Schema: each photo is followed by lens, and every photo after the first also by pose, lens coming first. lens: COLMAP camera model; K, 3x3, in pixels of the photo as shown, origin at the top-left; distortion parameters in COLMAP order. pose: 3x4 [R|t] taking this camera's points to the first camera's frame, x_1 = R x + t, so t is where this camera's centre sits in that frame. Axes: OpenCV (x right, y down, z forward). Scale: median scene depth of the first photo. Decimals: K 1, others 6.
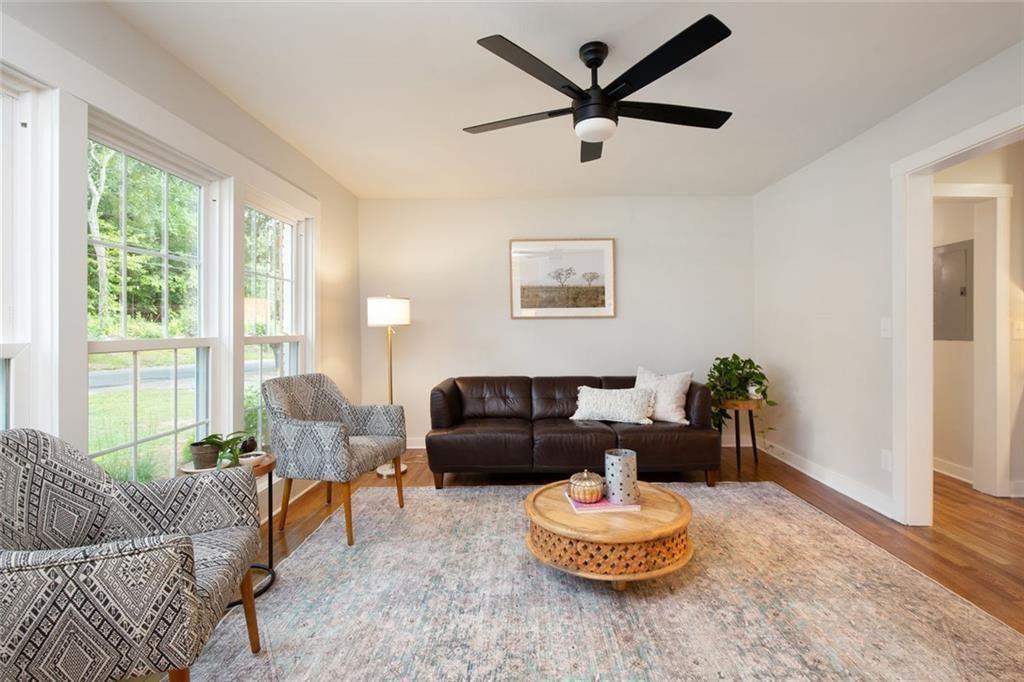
lens RADIAL K [[465.1, 0, 527.1], [0, 465.1, 332.3], [0, 0, 1]] dist [-0.001689, -0.000334]
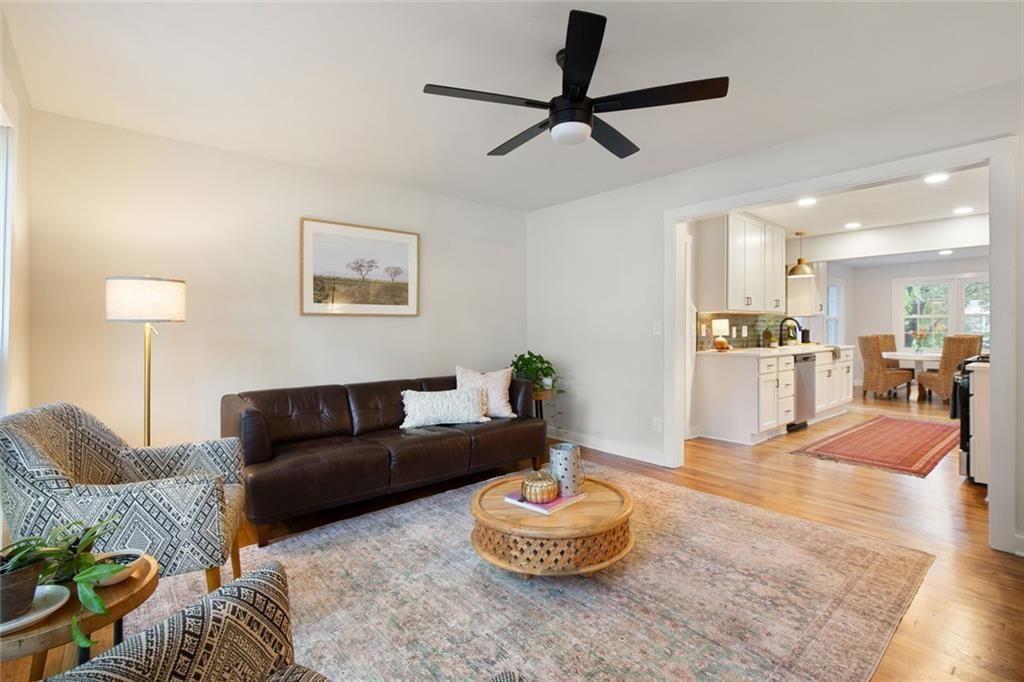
lens RADIAL K [[468.3, 0, 523.3], [0, 468.3, 328.2], [0, 0, 1]] dist [-0.000511, -0.000806]
pose [[0.756704, 0.004489, 0.653743, -0.323060], [0.001992, 0.999956, -0.009171, 0.001840], [-0.653755, 0.008242, 0.756661, 0.155538]]
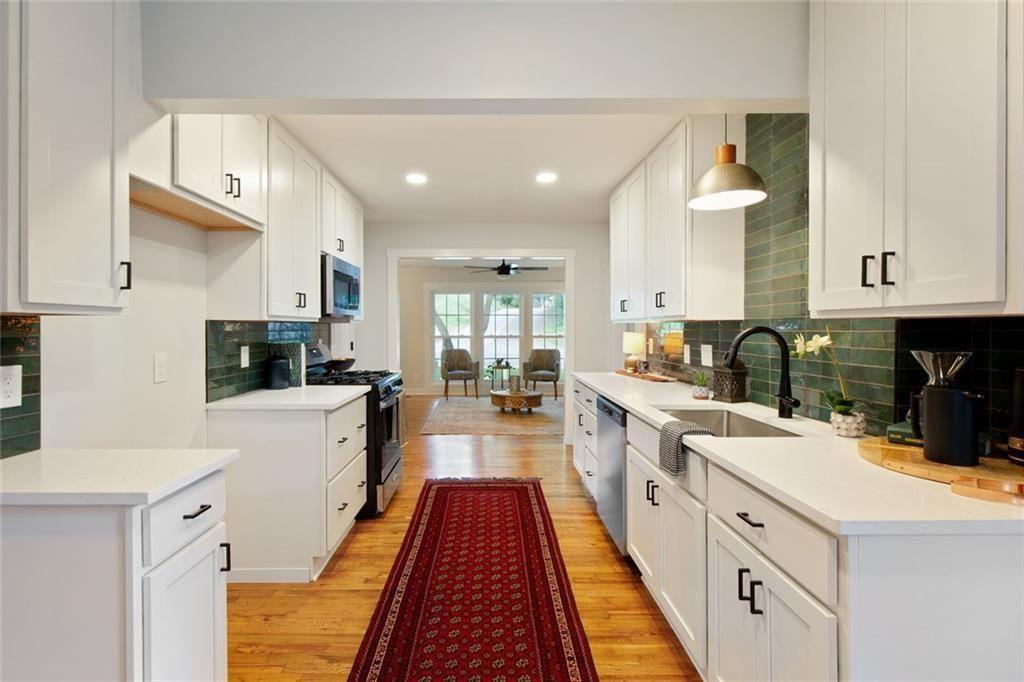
lens RADIAL K [[479.3, 0, 484.5], [0, 479.3, 330.1], [0, 0, 1]] dist [0.002615, -0.000012]
pose [[-0.007128, 0.012414, -0.999898, 1.970100], [-0.004669, 0.999912, 0.012447, -0.049296], [0.999964, 0.004757, -0.007070, 0.479072]]
